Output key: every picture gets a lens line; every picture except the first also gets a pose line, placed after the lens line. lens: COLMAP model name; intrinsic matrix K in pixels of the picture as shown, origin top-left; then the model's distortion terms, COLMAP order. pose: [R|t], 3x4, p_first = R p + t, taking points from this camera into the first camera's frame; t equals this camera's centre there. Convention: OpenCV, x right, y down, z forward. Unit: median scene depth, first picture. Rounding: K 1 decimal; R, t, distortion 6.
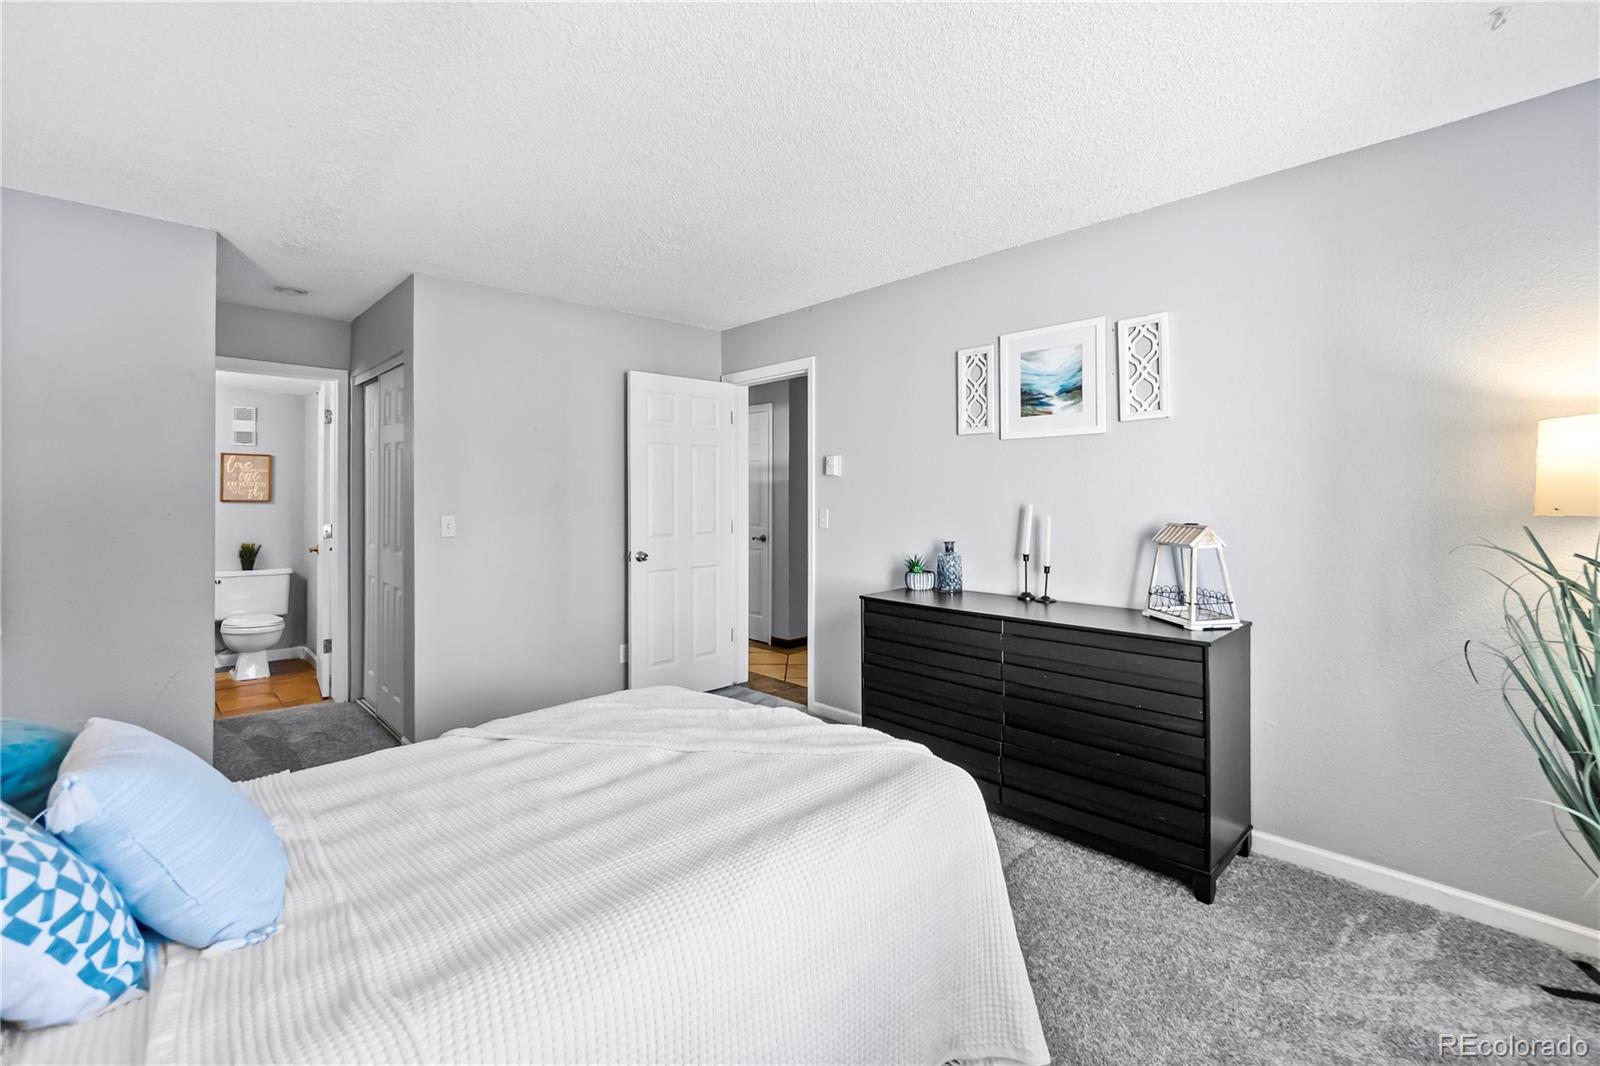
lens RADIAL K [[708.6, 0, 797.7], [0, 708.6, 472.7], [0, 0, 1]] dist [0.009481, 0.000279]
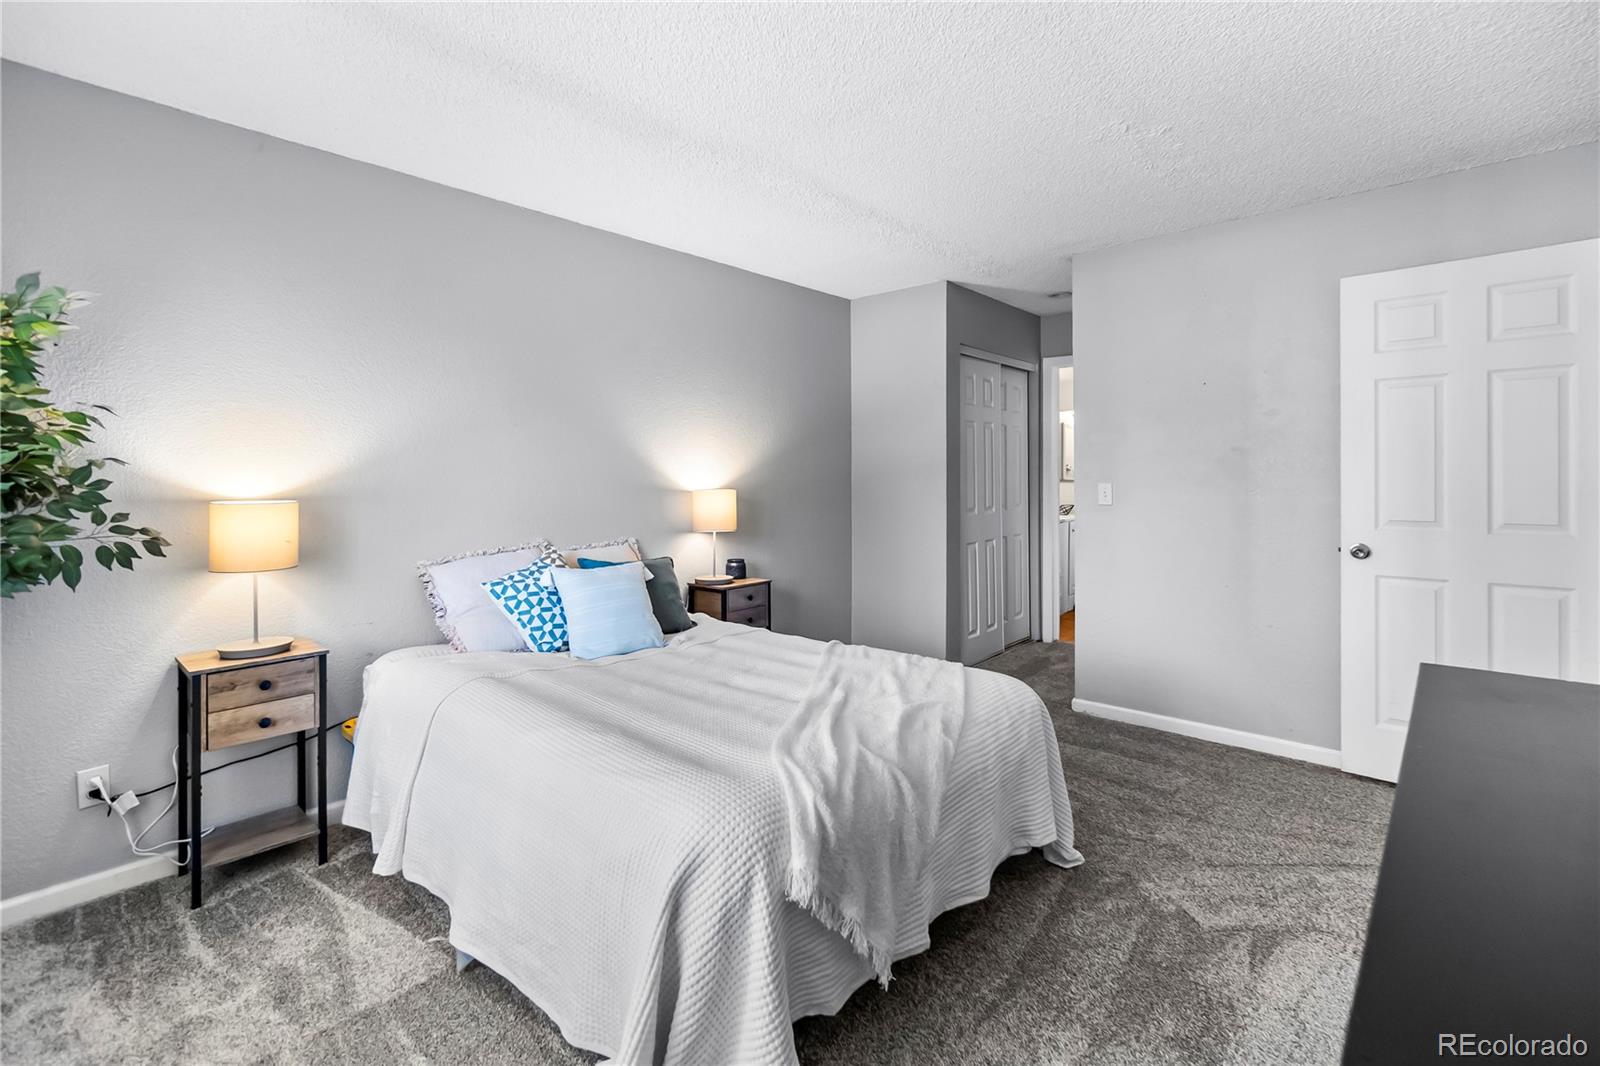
lens RADIAL K [[708.6, 0, 797.7], [0, 708.6, 472.7], [0, 0, 1]] dist [0.009481, 0.000279]
pose [[0.062844, 0.001725, -0.998022, 0.556572], [0.038190, 0.999262, 0.004132, 0.027397], [0.997292, -0.038374, 0.062732, 0.573664]]
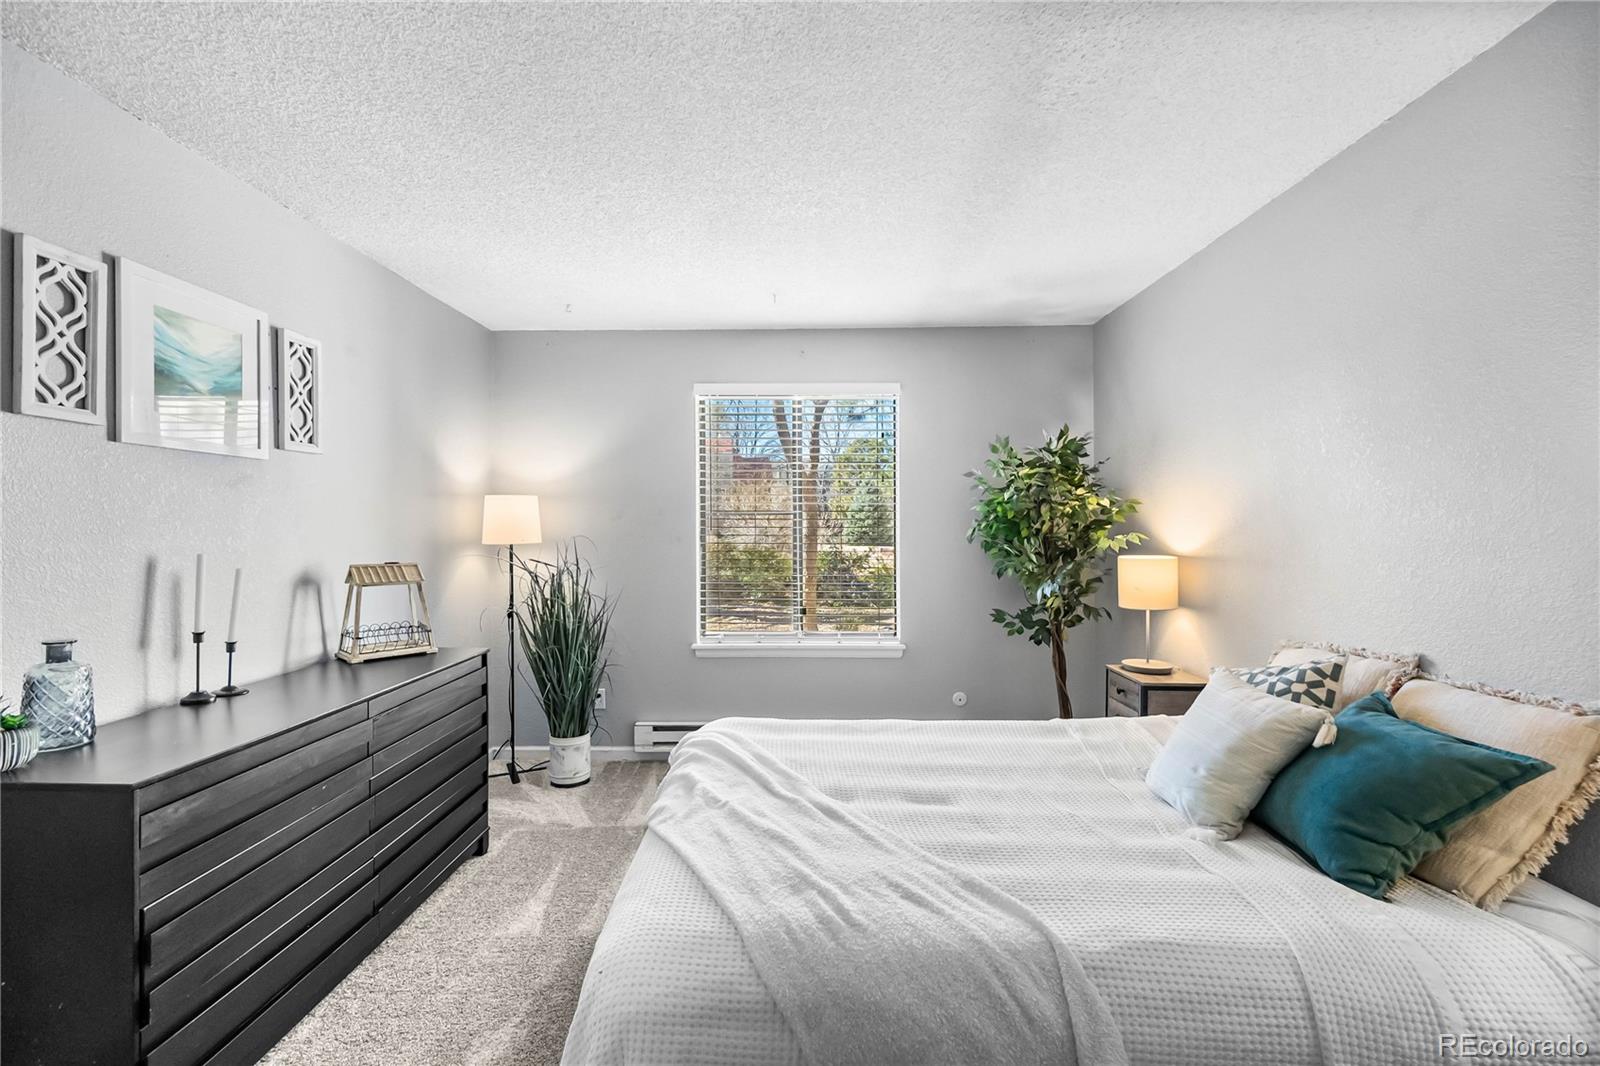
lens RADIAL K [[686.4, 0, 791.6], [0, 686.4, 530.7], [0, 0, 1]] dist [-0.000842, 0.000543]
pose [[-0.702630, 0.003190, 0.711548, -0.484762], [-0.014690, 0.999712, -0.018988, 0.026707], [-0.711403, -0.023794, -0.702381, 1.032066]]
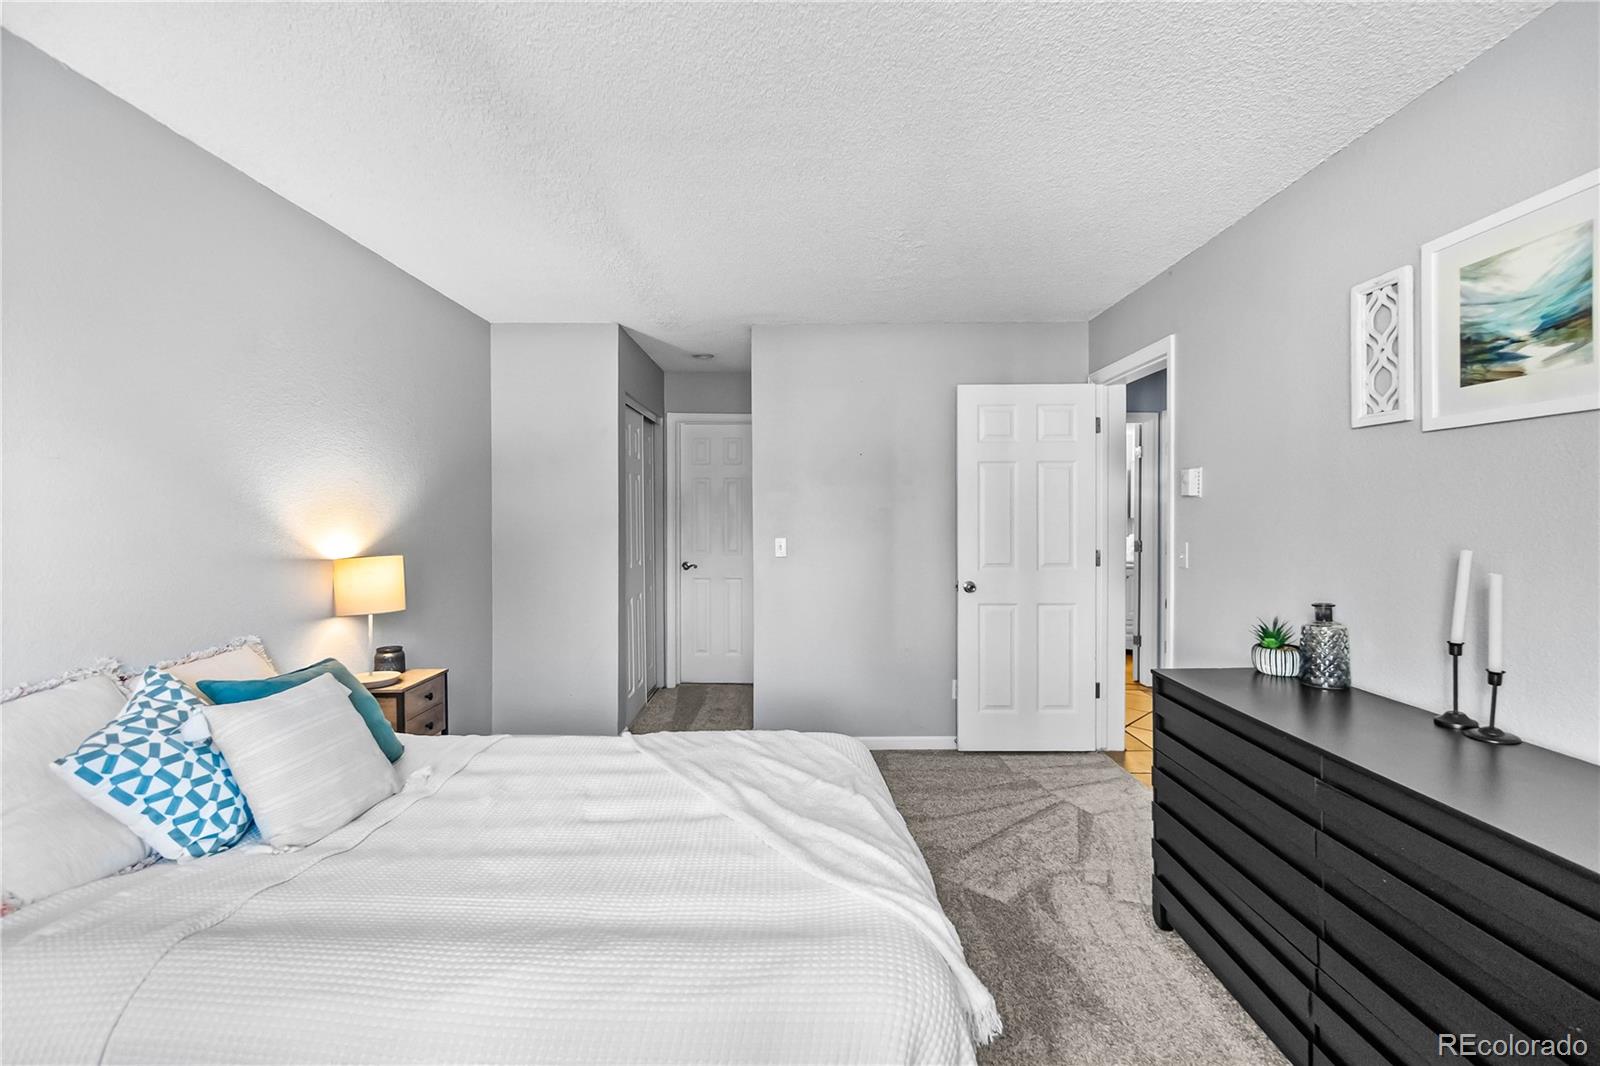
lens RADIAL K [[695.8, 0, 791.6], [0, 695.8, 509.7], [0, 0, 1]] dist [-0.003199, 0.000530]
pose [[0.713173, 0.000137, -0.700988, 0.325133], [0.021629, 0.999520, 0.022201, -0.008386], [0.700654, -0.030994, 0.712828, 0.269297]]
